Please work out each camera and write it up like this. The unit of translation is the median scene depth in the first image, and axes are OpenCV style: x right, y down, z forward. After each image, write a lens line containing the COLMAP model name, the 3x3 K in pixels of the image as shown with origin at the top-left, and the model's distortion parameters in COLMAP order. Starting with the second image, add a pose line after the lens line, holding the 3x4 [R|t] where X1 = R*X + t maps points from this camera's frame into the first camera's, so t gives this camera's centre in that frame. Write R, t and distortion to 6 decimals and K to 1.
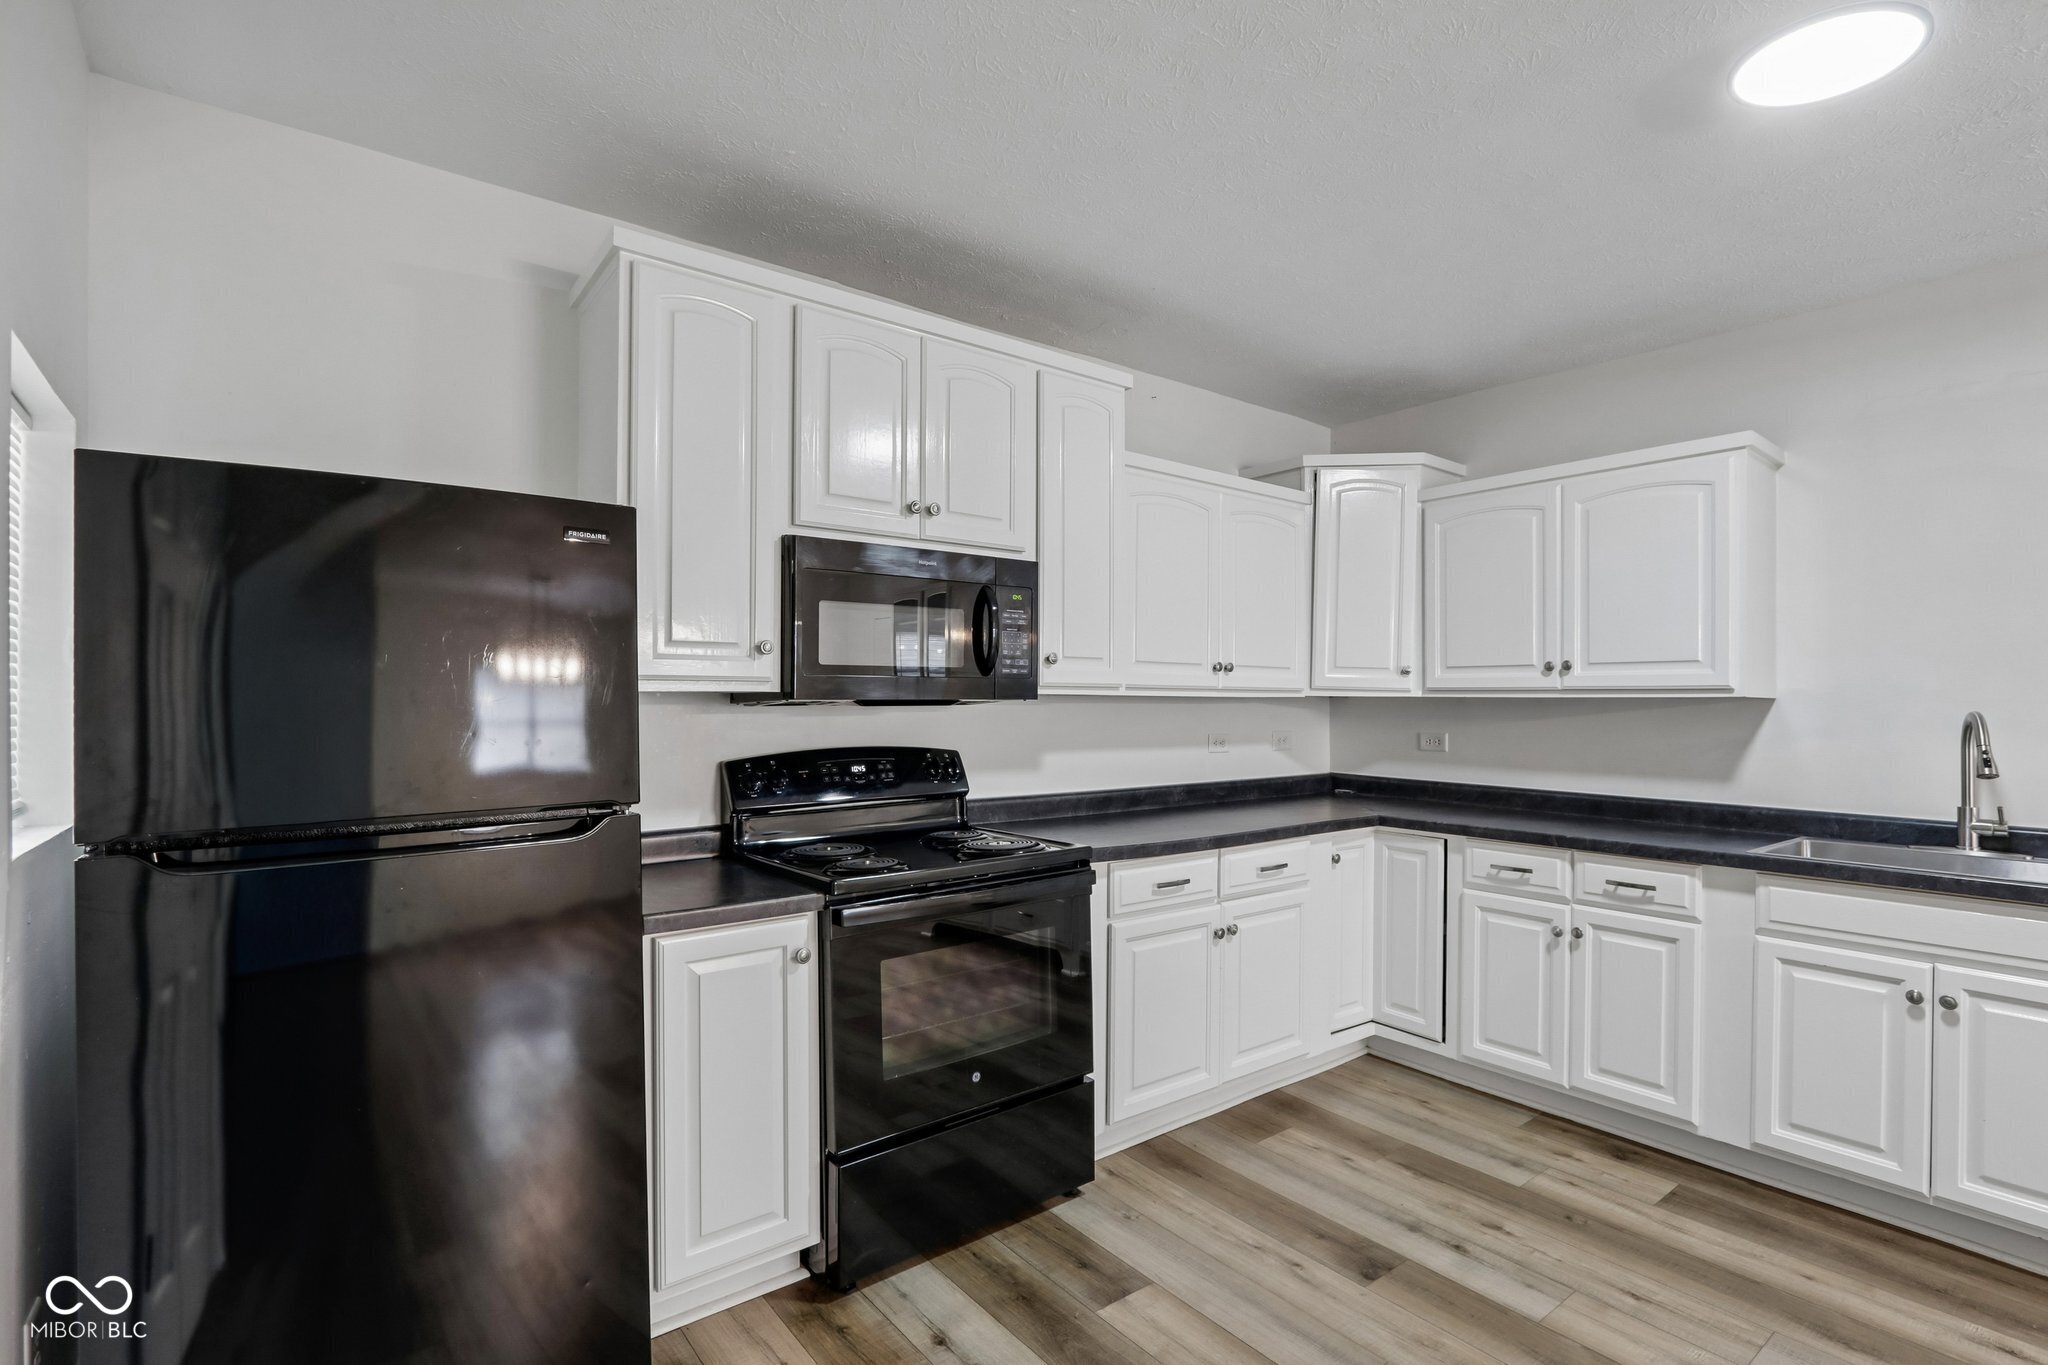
lens RADIAL K [[961.3, 0, 1024.6], [0, 961.3, 684.8], [0, 0, 1]] dist [-0.016824, 0.002154]
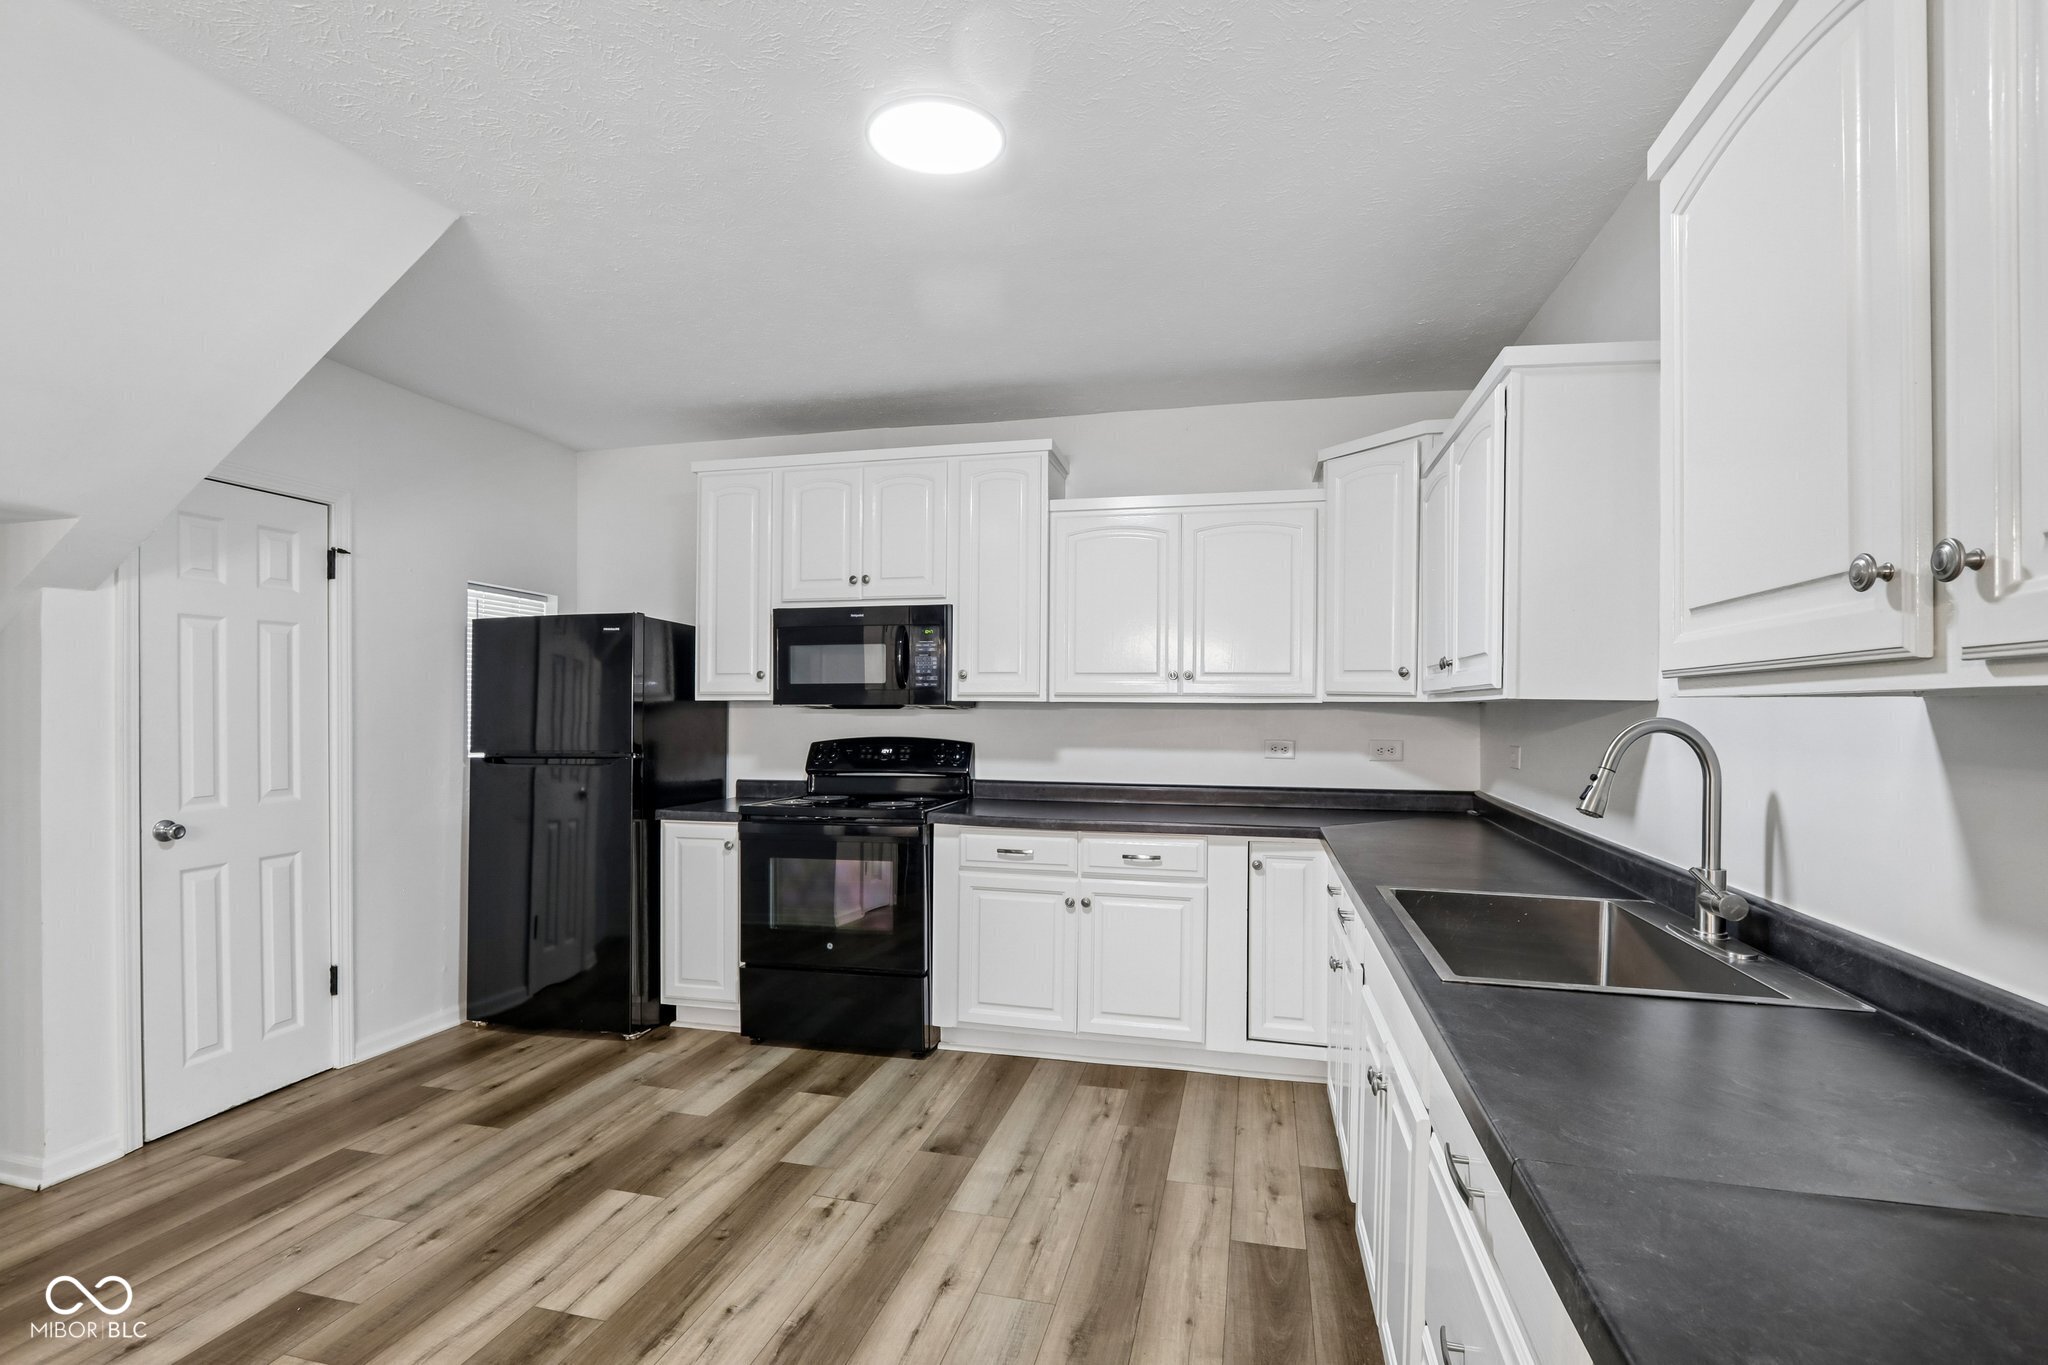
lens RADIAL K [[961.3, 0, 1025.8], [0, 961.3, 703.0], [0, 0, 1]] dist [-0.016824, 0.002154]
pose [[0.625695, -0.004142, -0.780057, 1.184851], [0.008889, 0.999959, 0.001820, 0.011624], [0.780017, -0.008073, 0.625706, 0.236027]]
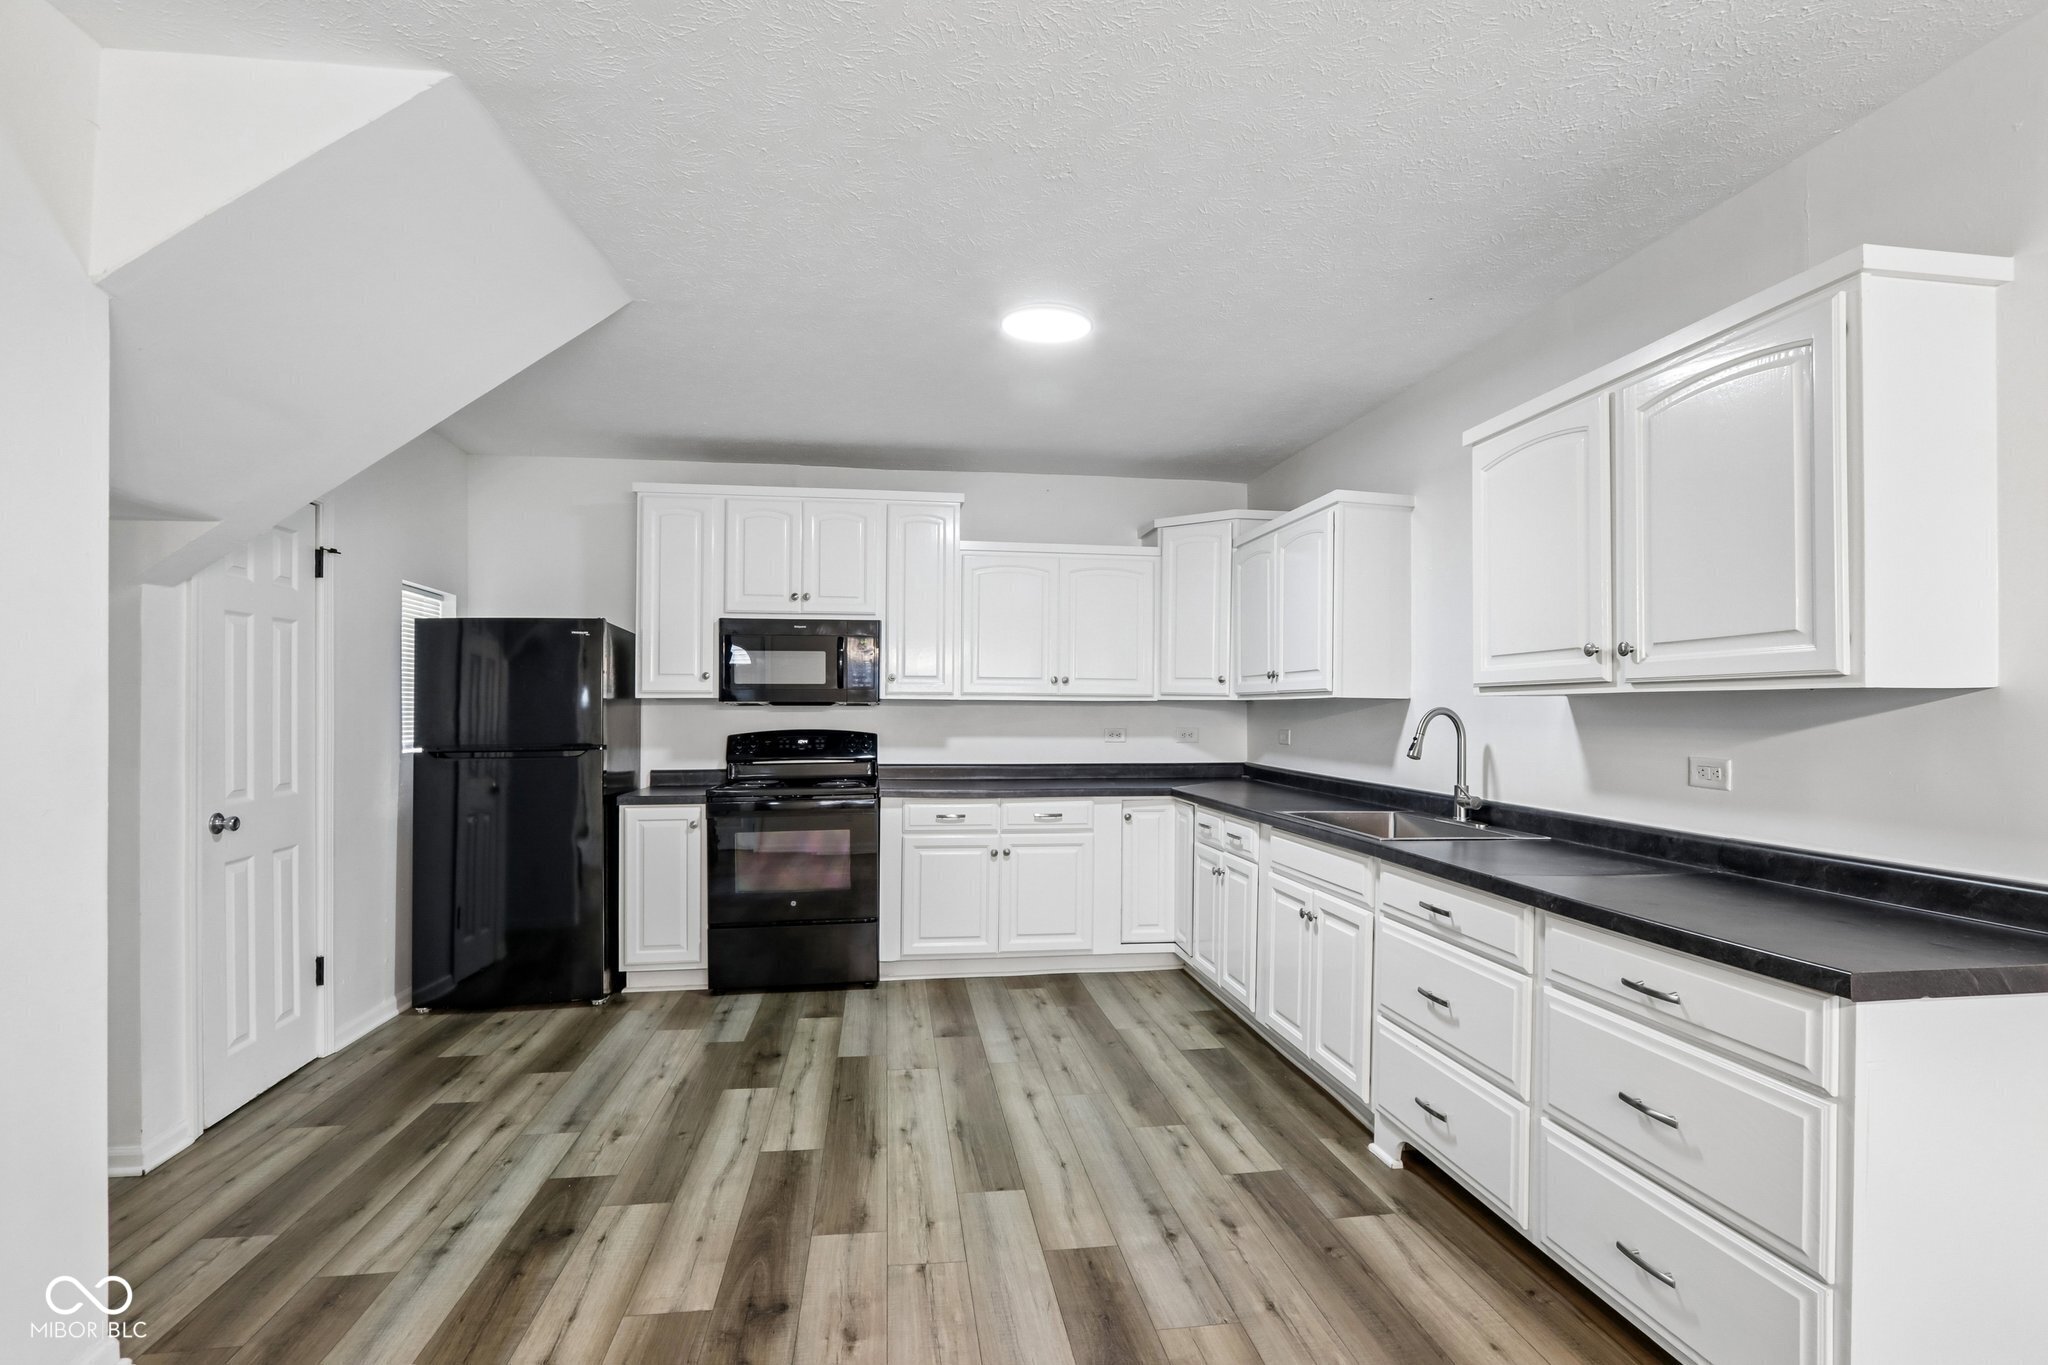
lens RADIAL K [[961.3, 0, 1026.2], [0, 961.3, 696.2], [0, 0, 1]] dist [-0.016824, 0.002154]
pose [[0.872843, -0.007626, -0.487942, 1.089572], [0.007132, 0.999970, -0.002872, 0.012284], [0.487949, -0.000974, 0.872871, -0.355563]]
